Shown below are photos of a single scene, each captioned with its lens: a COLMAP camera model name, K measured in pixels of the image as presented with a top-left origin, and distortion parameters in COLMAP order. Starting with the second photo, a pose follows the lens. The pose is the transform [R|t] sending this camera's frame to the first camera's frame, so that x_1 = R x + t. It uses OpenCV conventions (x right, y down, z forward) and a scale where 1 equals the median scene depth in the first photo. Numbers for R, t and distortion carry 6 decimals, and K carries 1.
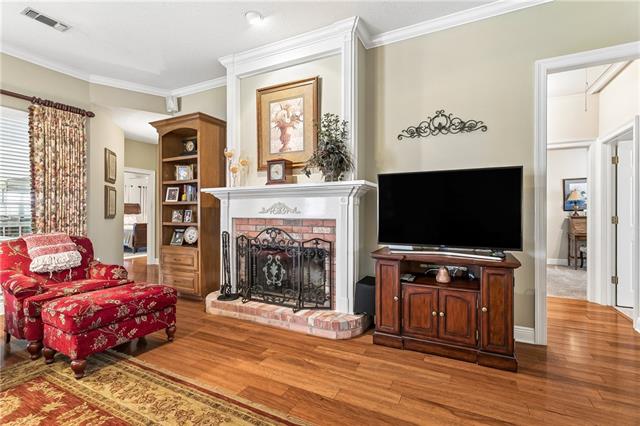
lens RADIAL K [[303.4, 0, 316.5], [0, 303.4, 213.1], [0, 0, 1]] dist [-0.001206, 0.001312]
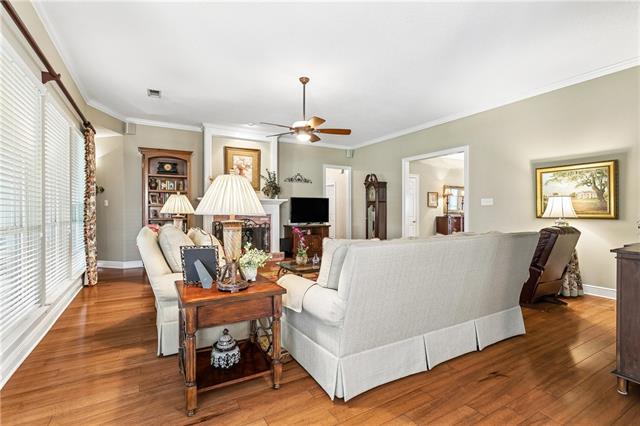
lens RADIAL K [[303.4, 0, 320.7], [0, 303.4, 211.0], [0, 0, 1]] dist [-0.001206, 0.001312]
pose [[0.536793, -0.001207, 0.843713, -1.750160], [0.002272, 0.999997, -0.000015, -0.004525], [-0.843711, 0.001925, 0.536795, -0.603526]]
